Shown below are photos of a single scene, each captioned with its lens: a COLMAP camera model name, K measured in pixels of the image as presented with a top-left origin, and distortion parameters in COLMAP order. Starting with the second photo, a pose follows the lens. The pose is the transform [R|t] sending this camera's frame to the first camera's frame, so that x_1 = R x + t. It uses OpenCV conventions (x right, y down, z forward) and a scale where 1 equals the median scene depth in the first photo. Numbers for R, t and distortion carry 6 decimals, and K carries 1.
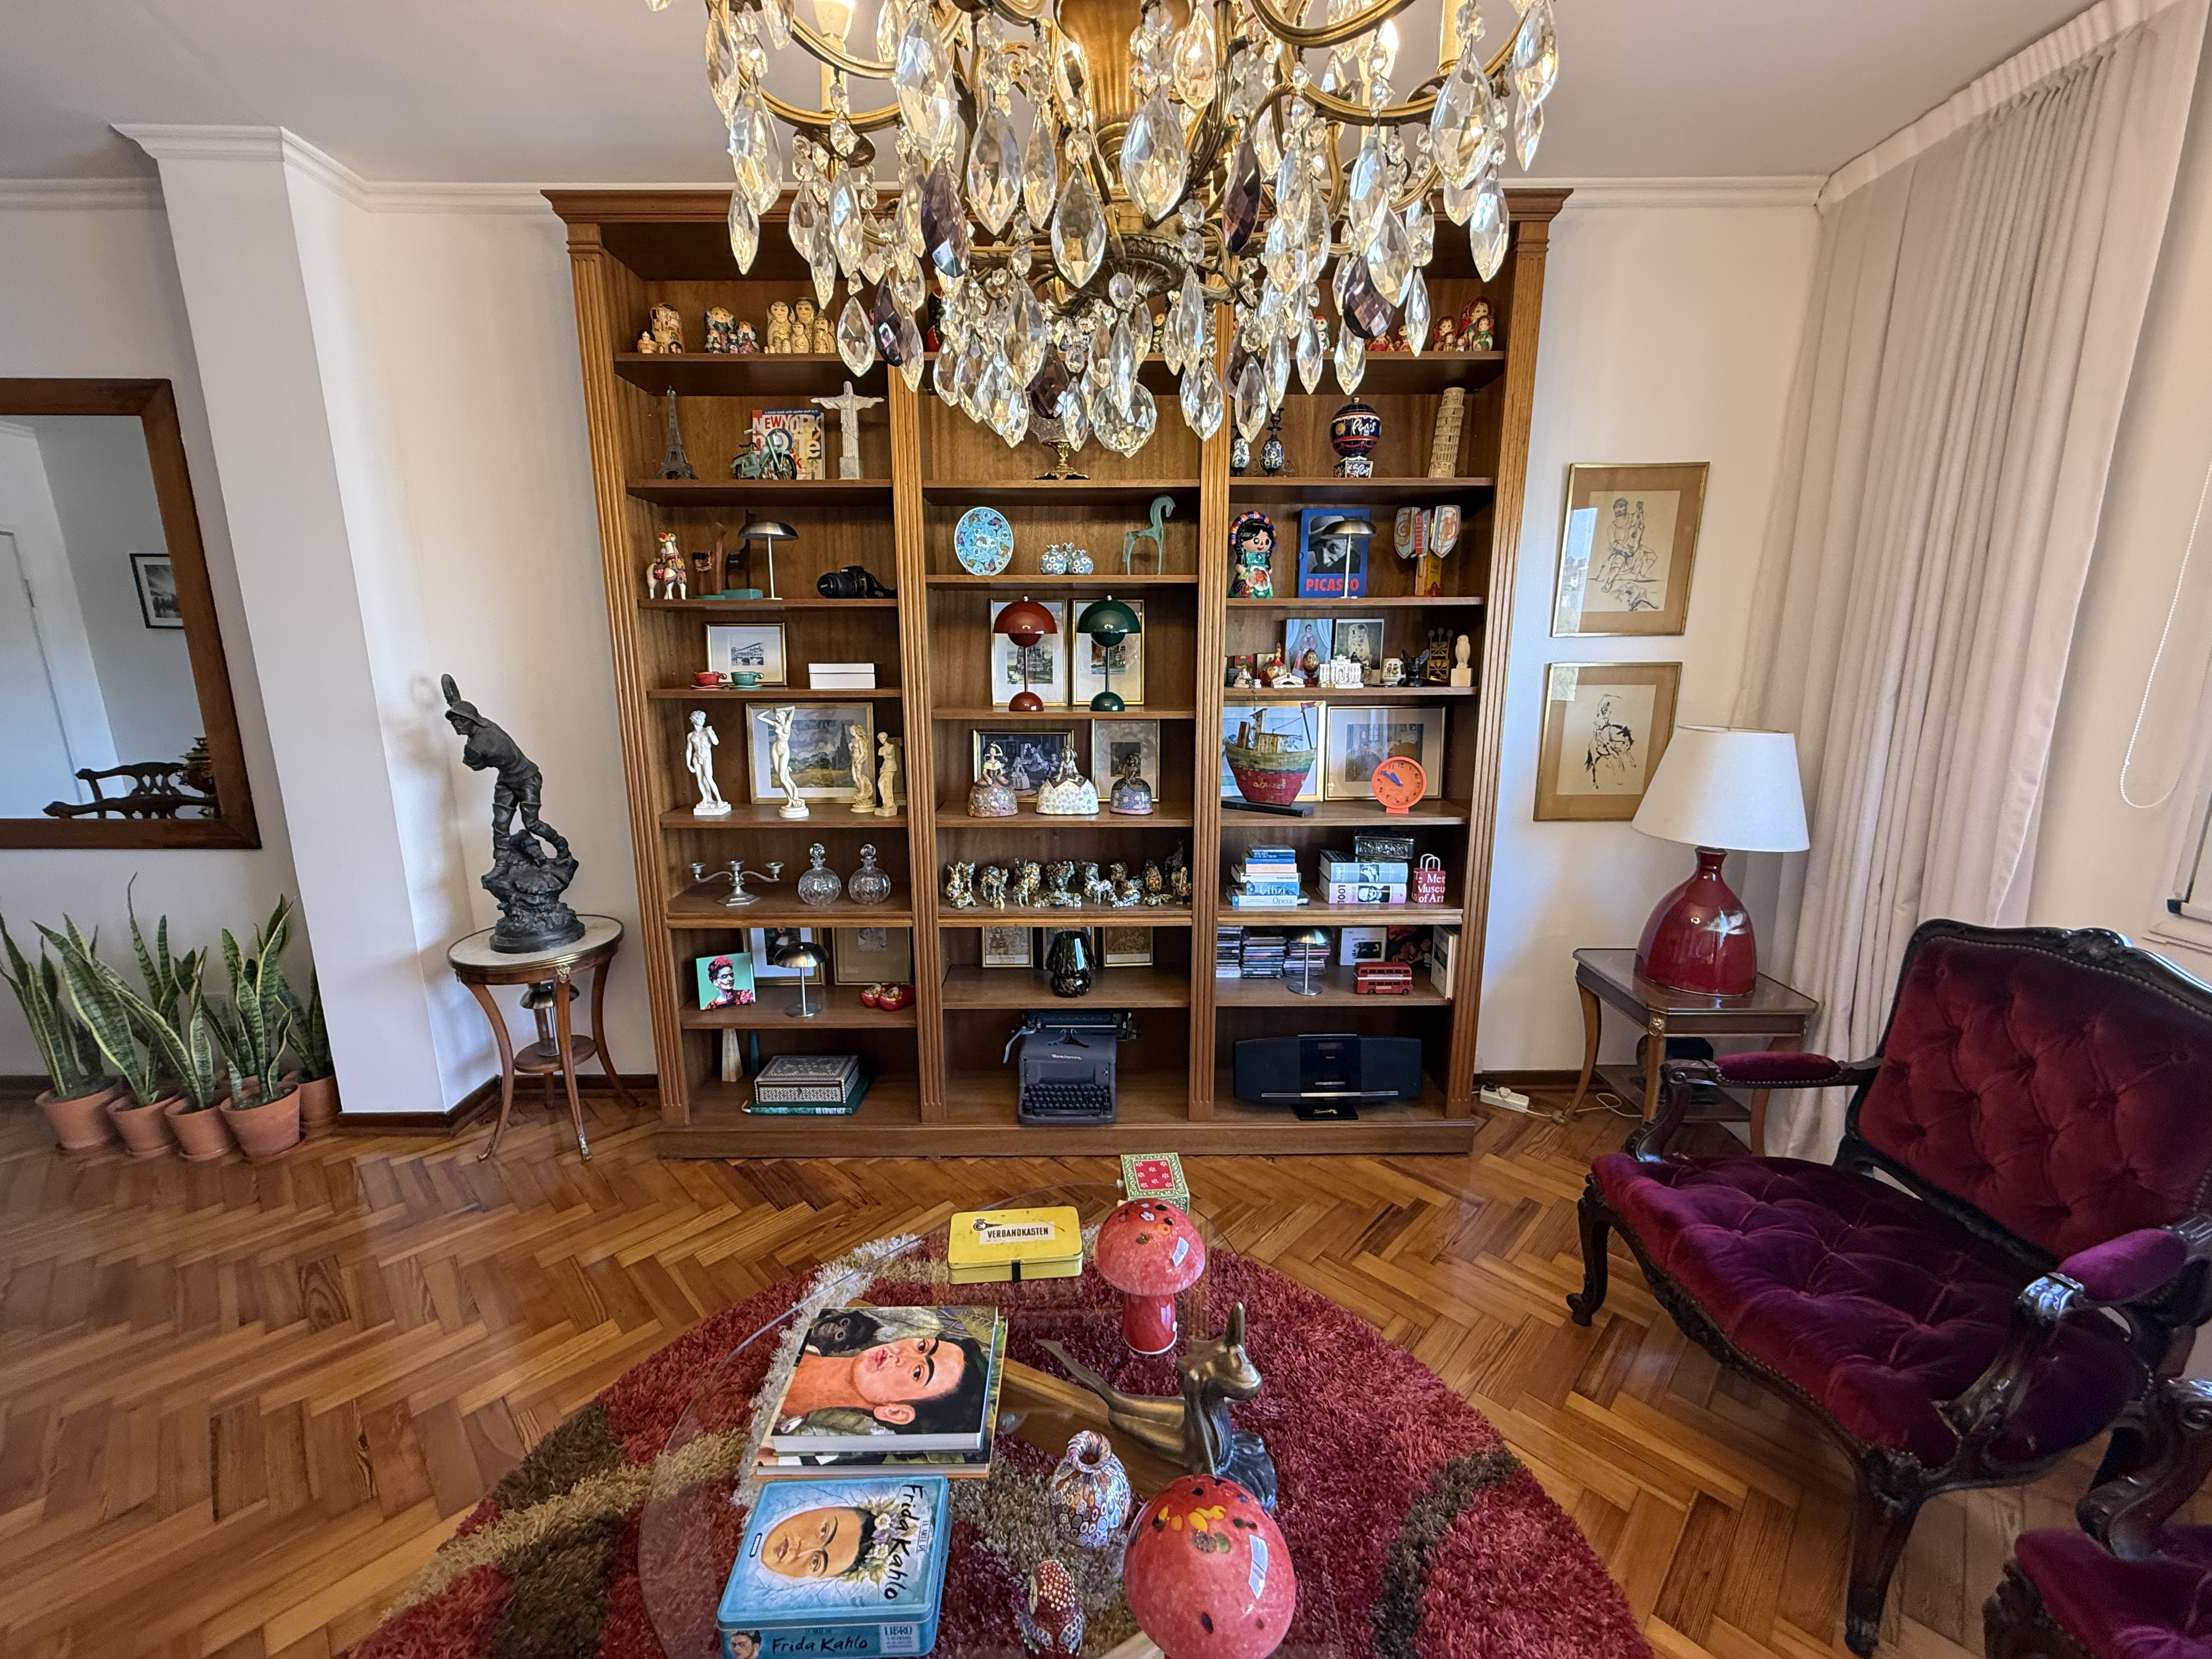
lens RADIAL K [[880.3, 0, 1102.8], [0, 880.3, 831.8], [0, 0, 1]] dist [0.000883, -0.000743]
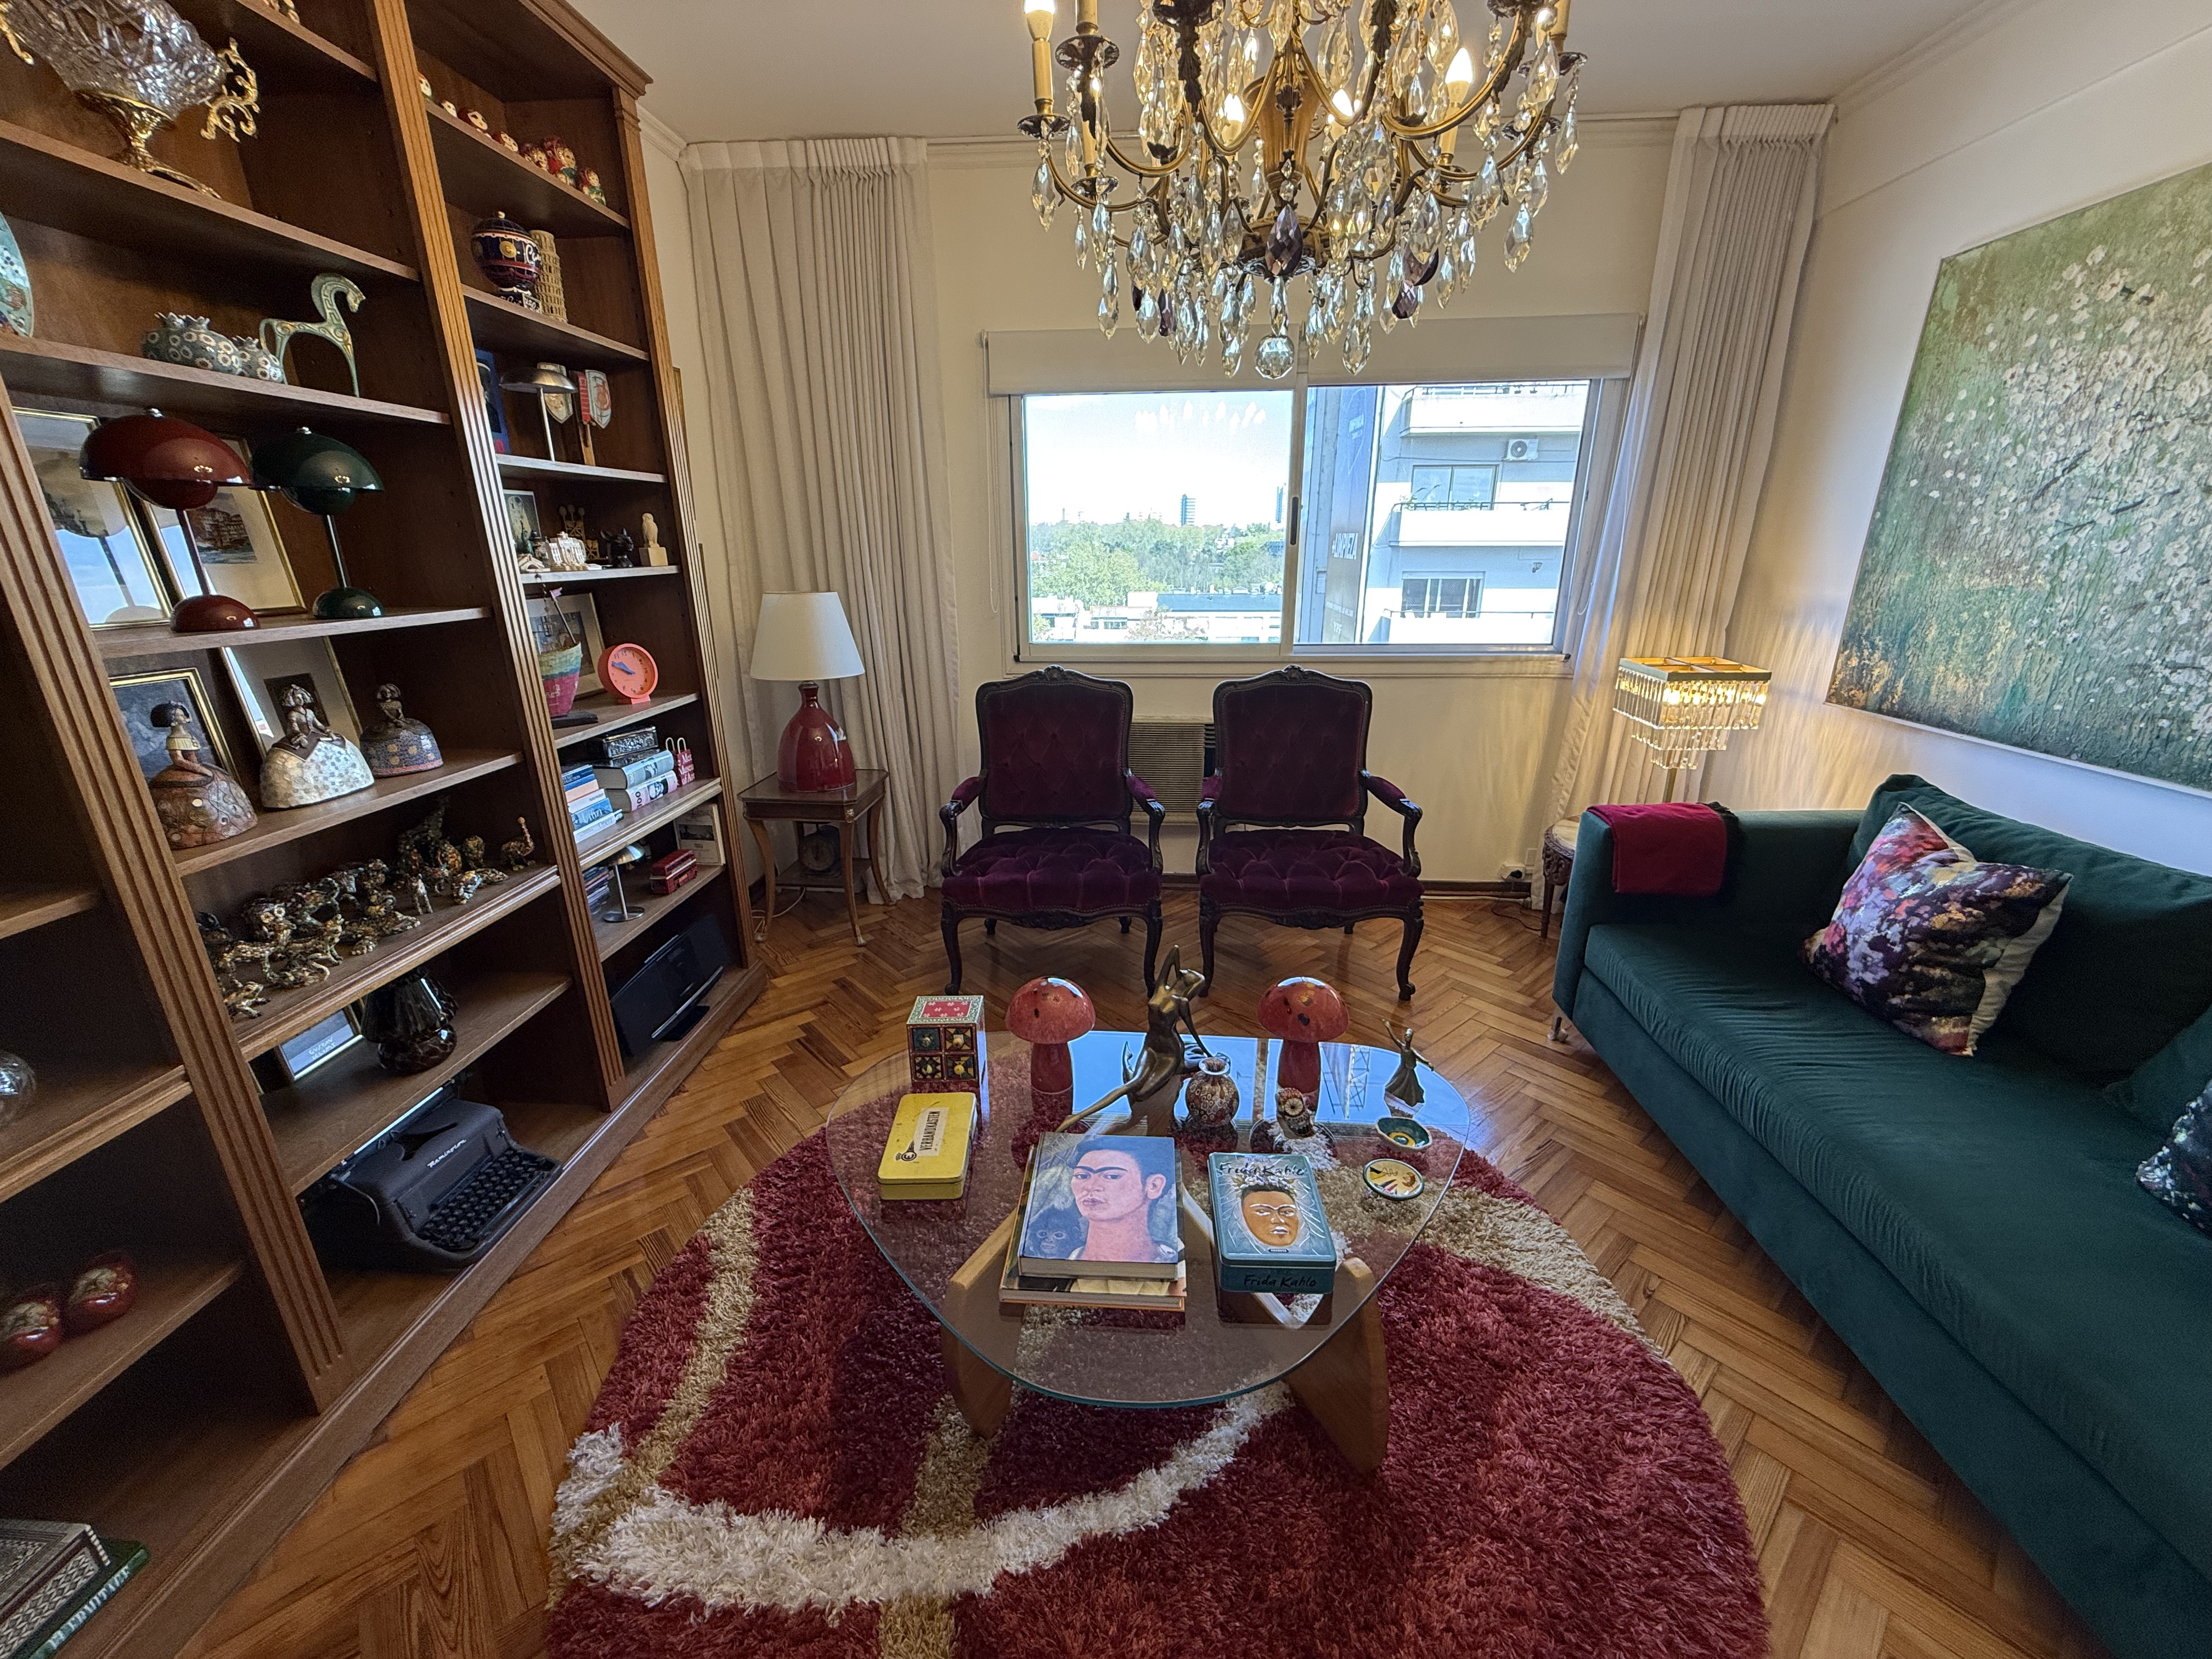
lens RADIAL K [[880.3, 0, 1095.0], [0, 880.3, 828.8], [0, 0, 1]] dist [0.000883, -0.000743]
pose [[0.080223, -0.306281, 0.948555, -0.606593], [0.210734, 0.935323, 0.284186, -0.063912], [-0.974246, 0.177095, 0.139578, 0.421026]]
